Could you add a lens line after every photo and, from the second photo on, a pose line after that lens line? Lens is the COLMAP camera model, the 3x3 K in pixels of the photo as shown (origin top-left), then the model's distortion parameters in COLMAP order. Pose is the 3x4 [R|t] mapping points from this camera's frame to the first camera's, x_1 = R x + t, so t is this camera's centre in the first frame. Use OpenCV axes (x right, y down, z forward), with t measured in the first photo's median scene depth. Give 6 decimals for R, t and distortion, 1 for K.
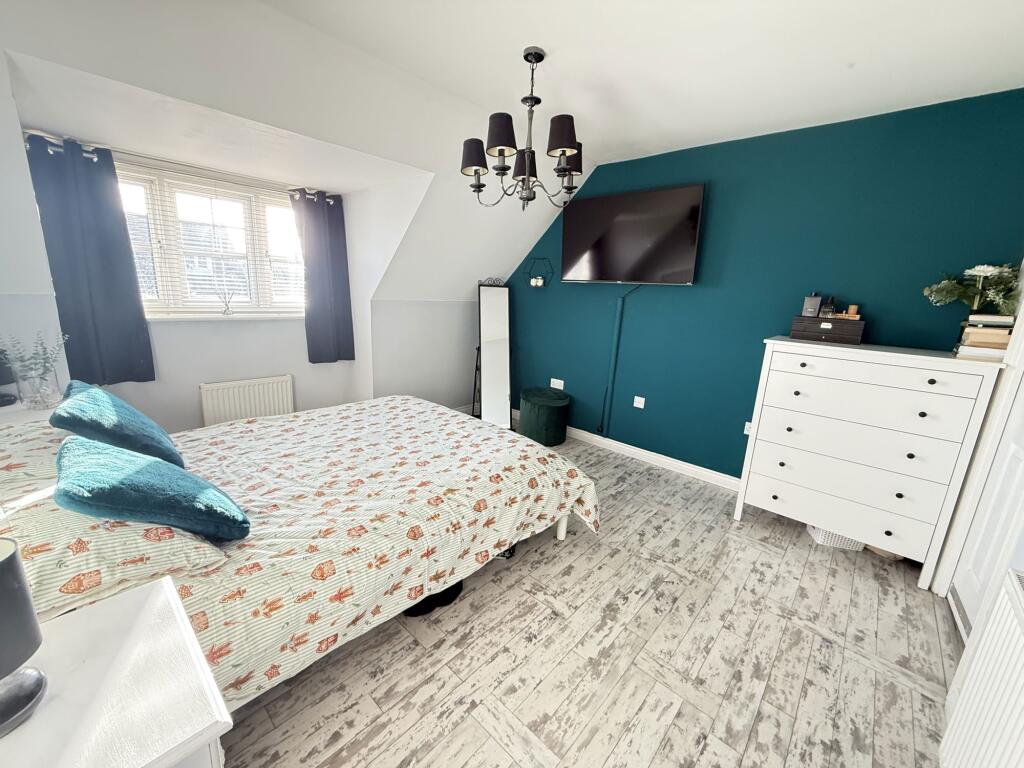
lens RADIAL K [[407.0, 0, 510.6], [0, 407.0, 382.0], [0, 0, 1]] dist [0.000419, 0.000000]
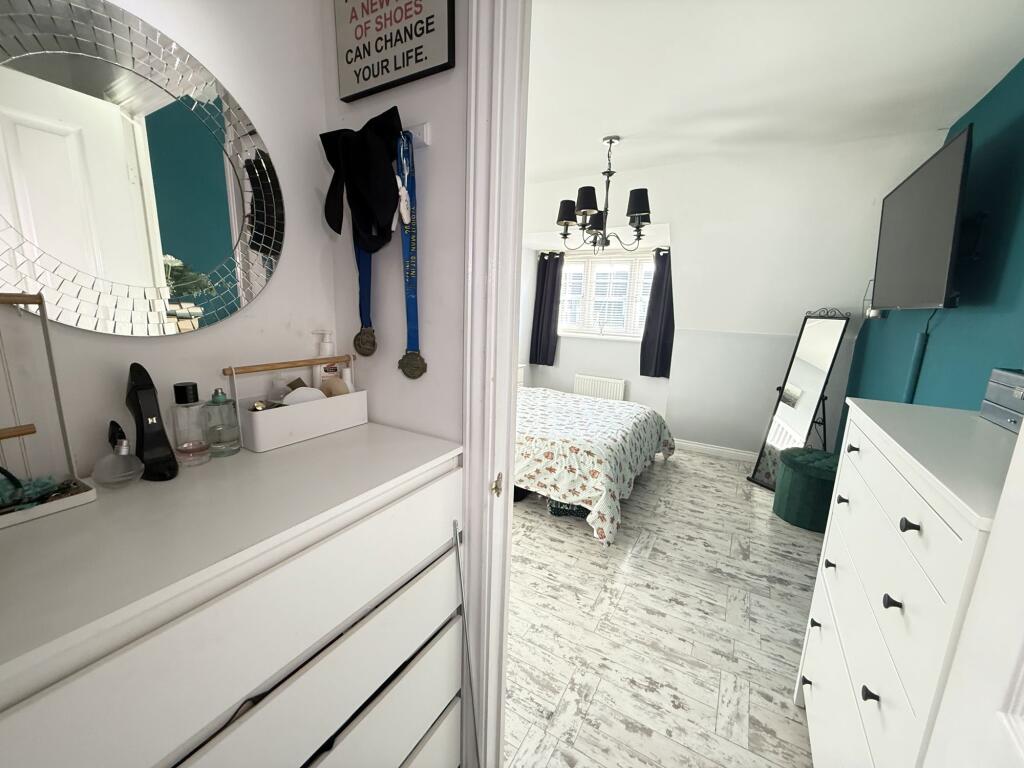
lens RADIAL K [[407.0, 0, 508.7], [0, 407.0, 382.4], [0, 0, 1]] dist [0.000419, 0.000000]
pose [[0.208416, 0.144142, -0.967360, 1.230054], [-0.238044, 0.966813, 0.092774, -0.074481], [0.948630, 0.210939, 0.235811, 0.478547]]
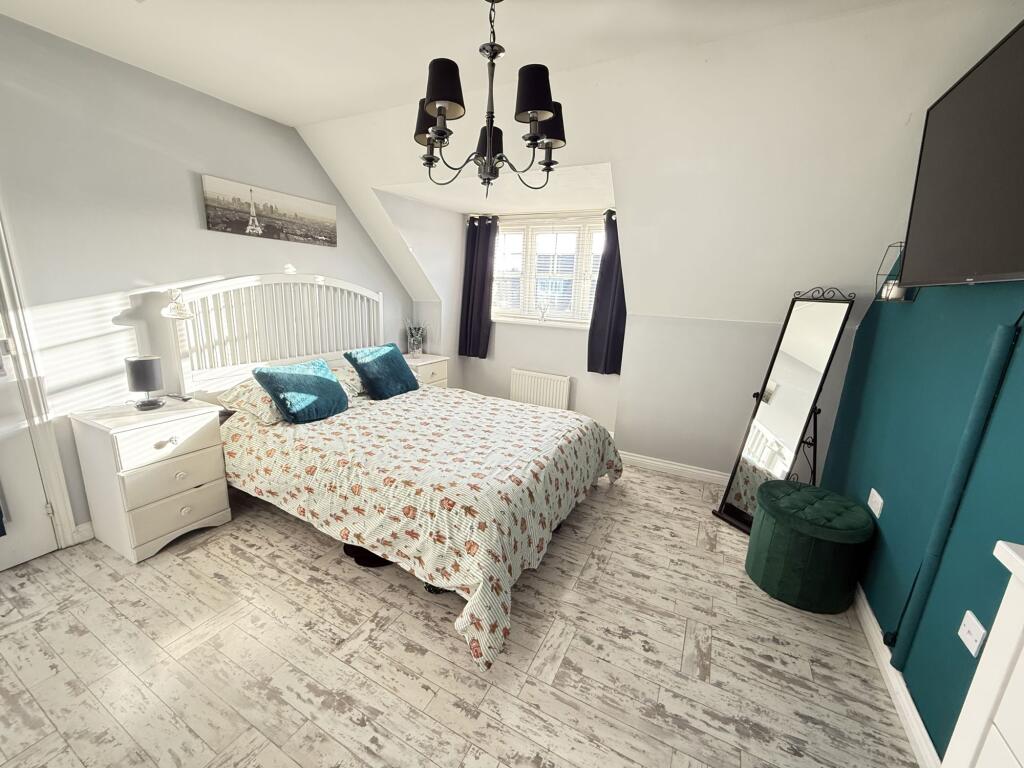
lens RADIAL K [[407.0, 0, 507.6], [0, 407.0, 382.5], [0, 0, 1]] dist [0.000419, 0.000000]
pose [[0.257320, 0.183020, -0.948836, 0.832960], [-0.242507, 0.962708, 0.119929, -0.161092], [0.935402, 0.199239, 0.292107, 0.841227]]
